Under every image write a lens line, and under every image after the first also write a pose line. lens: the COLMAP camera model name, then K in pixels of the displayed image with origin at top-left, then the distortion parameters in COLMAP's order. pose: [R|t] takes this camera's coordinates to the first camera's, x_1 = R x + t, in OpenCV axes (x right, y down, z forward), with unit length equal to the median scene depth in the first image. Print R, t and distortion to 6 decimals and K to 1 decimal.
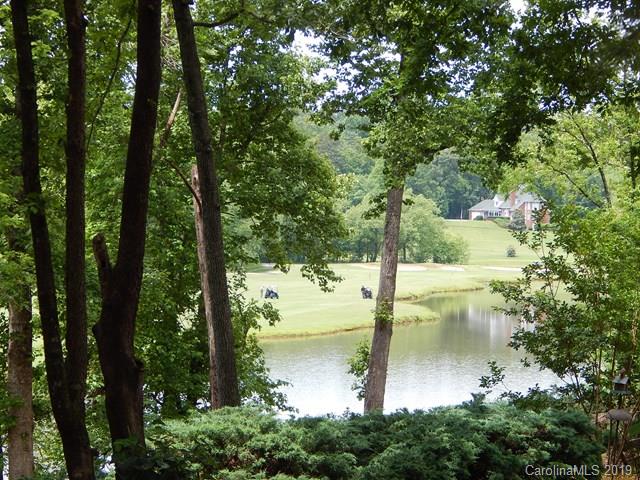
lens RADIAL K [[2415.4, 0, 318.6], [0, 2415.4, 241.4], [0, 0, 1]] dist [0.027564, 0.000000]
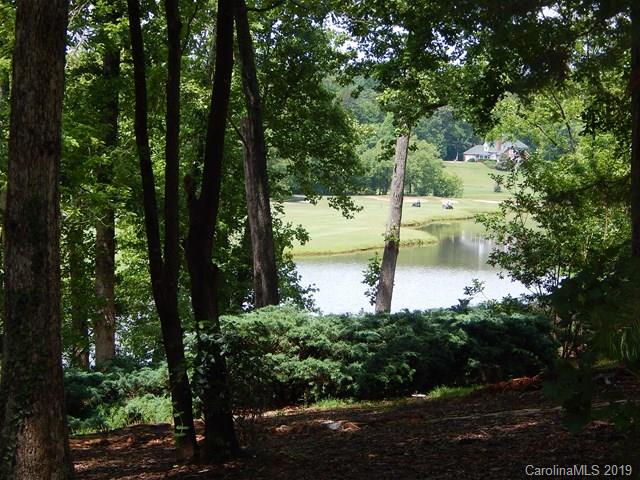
lens RADIAL K [[2415.4, 0, 321.1], [0, 2415.4, 240.7], [0, 0, 1]] dist [0.027564, 0.000000]
pose [[0.999882, 0.014906, -0.003597, -0.005495], [-0.014790, 0.999430, 0.030353, -0.005767], [0.004047, -0.030296, 0.999533, -0.262288]]
